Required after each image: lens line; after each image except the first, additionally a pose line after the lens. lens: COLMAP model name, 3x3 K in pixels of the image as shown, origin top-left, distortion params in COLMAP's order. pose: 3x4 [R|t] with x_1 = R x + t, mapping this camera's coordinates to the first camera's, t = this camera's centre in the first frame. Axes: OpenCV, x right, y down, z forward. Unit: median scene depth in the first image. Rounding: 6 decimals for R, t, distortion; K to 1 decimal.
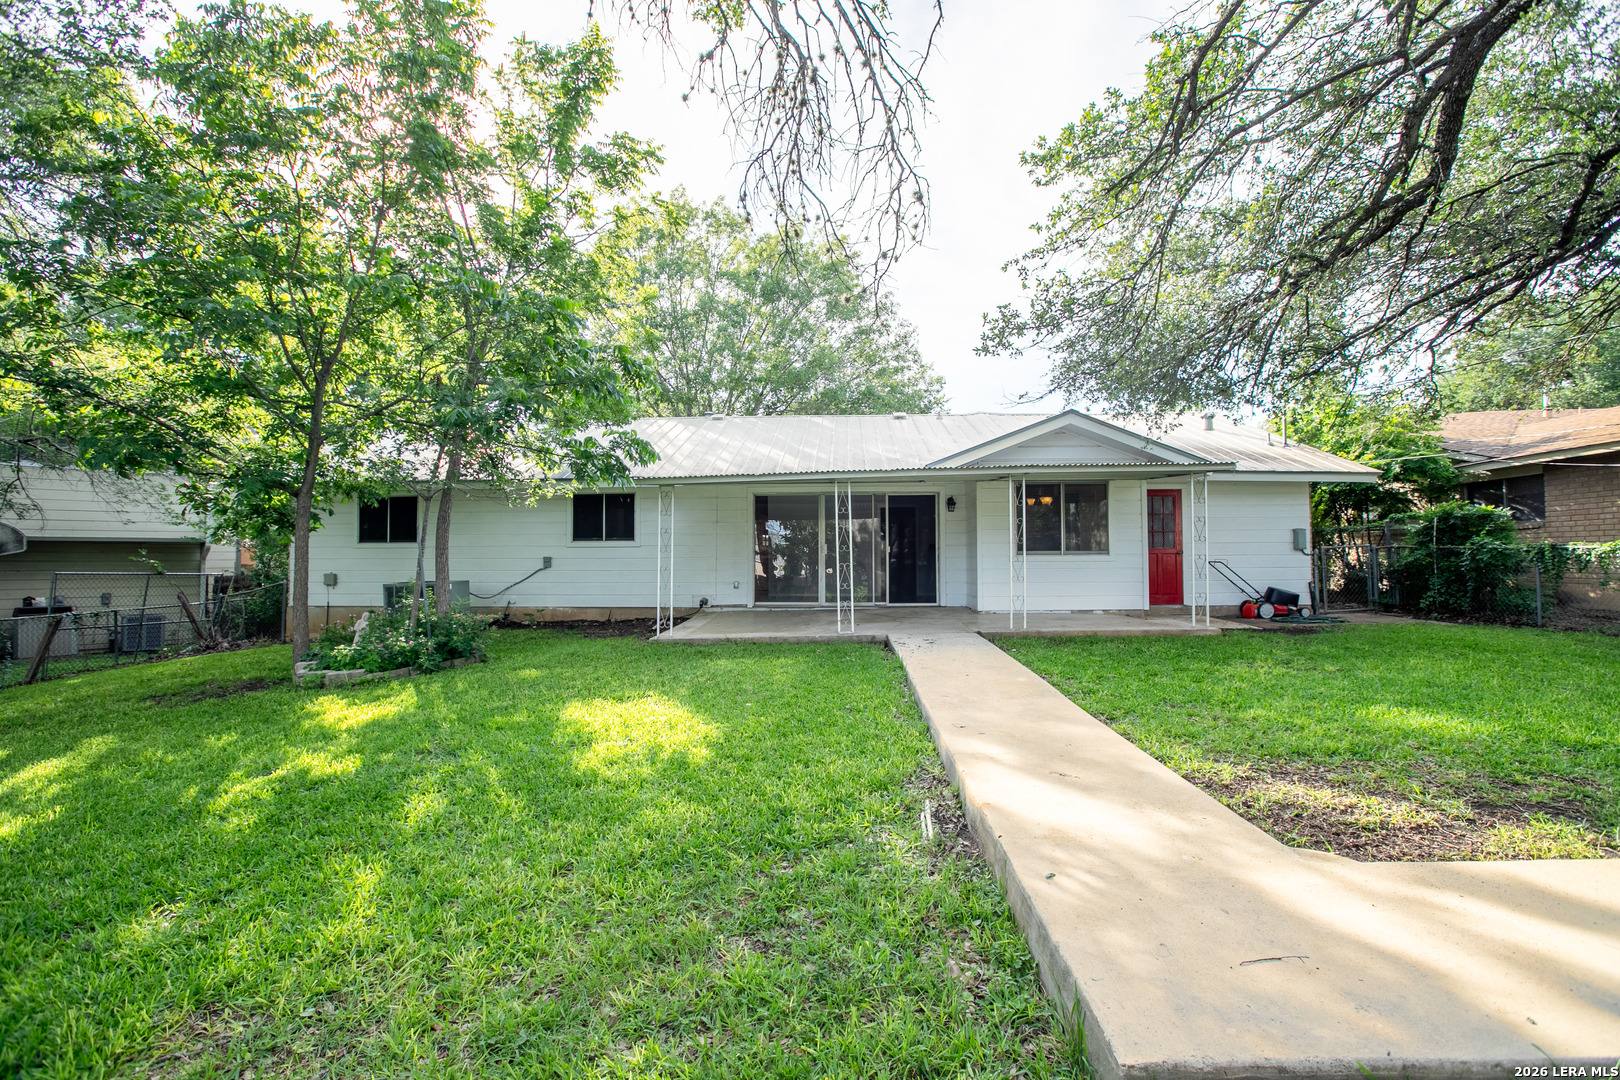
lens RADIAL K [[749.5, 0, 815.3], [0, 749.5, 539.9], [0, 0, 1]] dist [-0.045553, 0.002937]
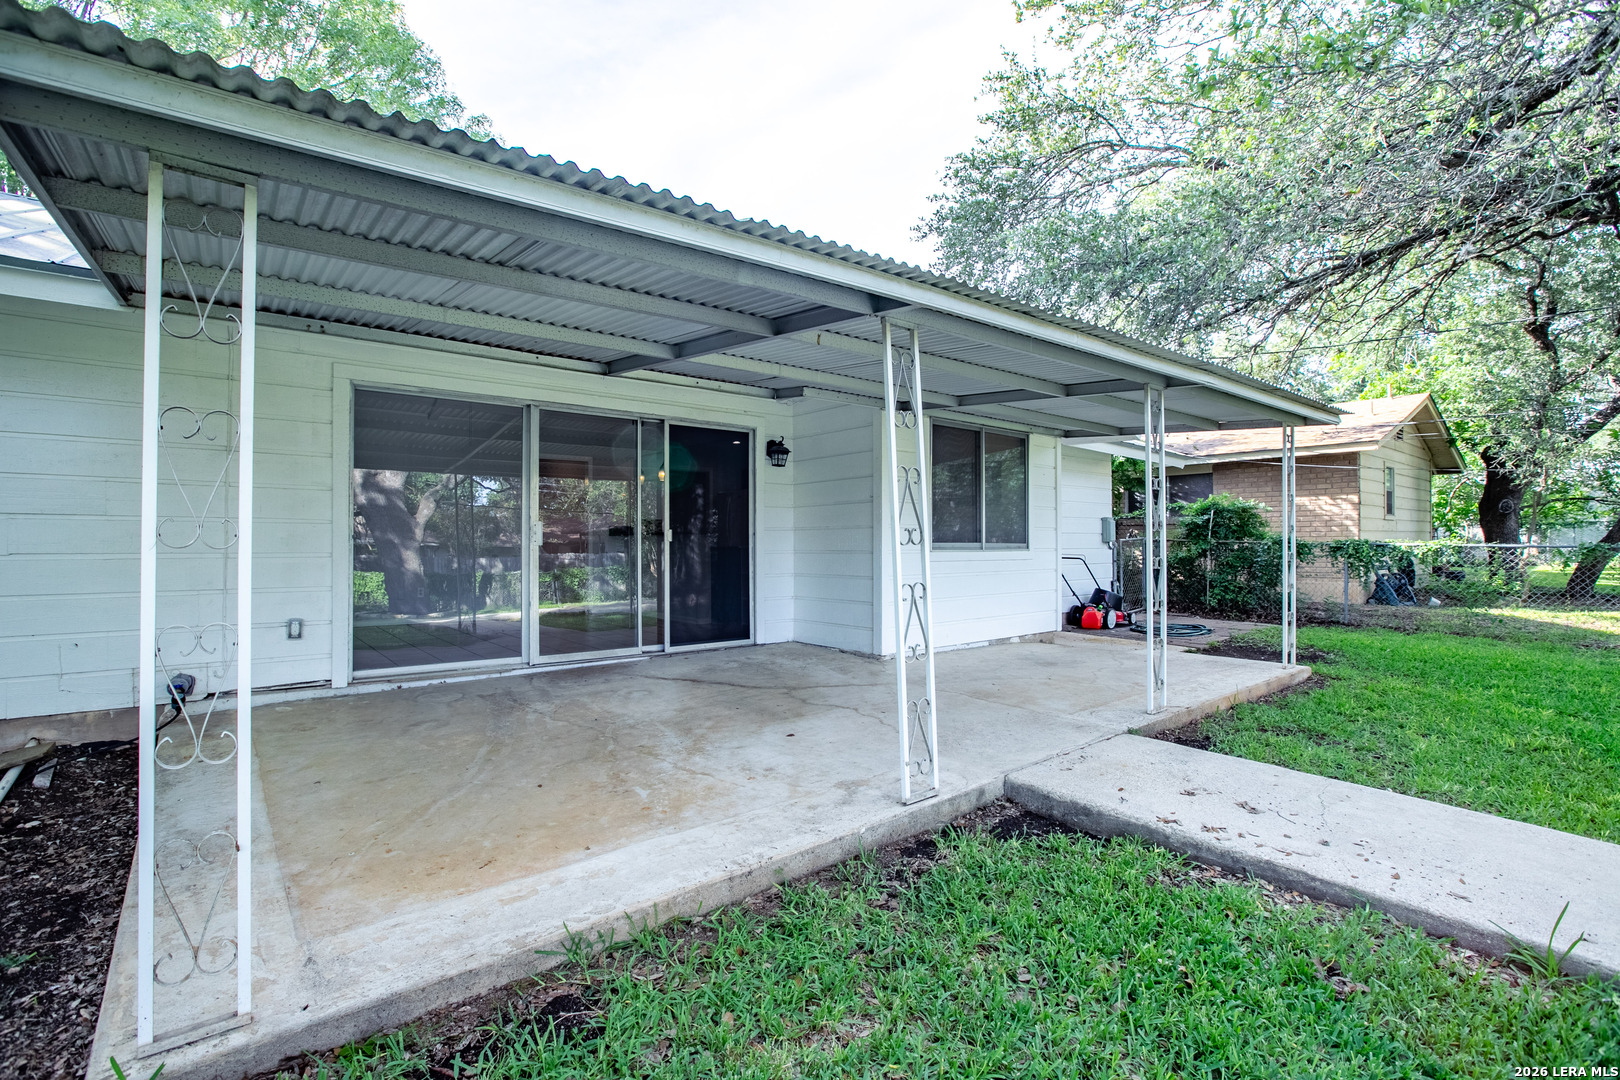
lens RADIAL K [[749.5, 0, 809.6], [0, 749.5, 539.3], [0, 0, 1]] dist [-0.045553, 0.002937]
pose [[0.749776, 0.007577, 0.661649, -0.165800], [-0.025142, 0.999539, 0.017045, 0.004514], [-0.661214, -0.029415, 0.749620, 0.617936]]
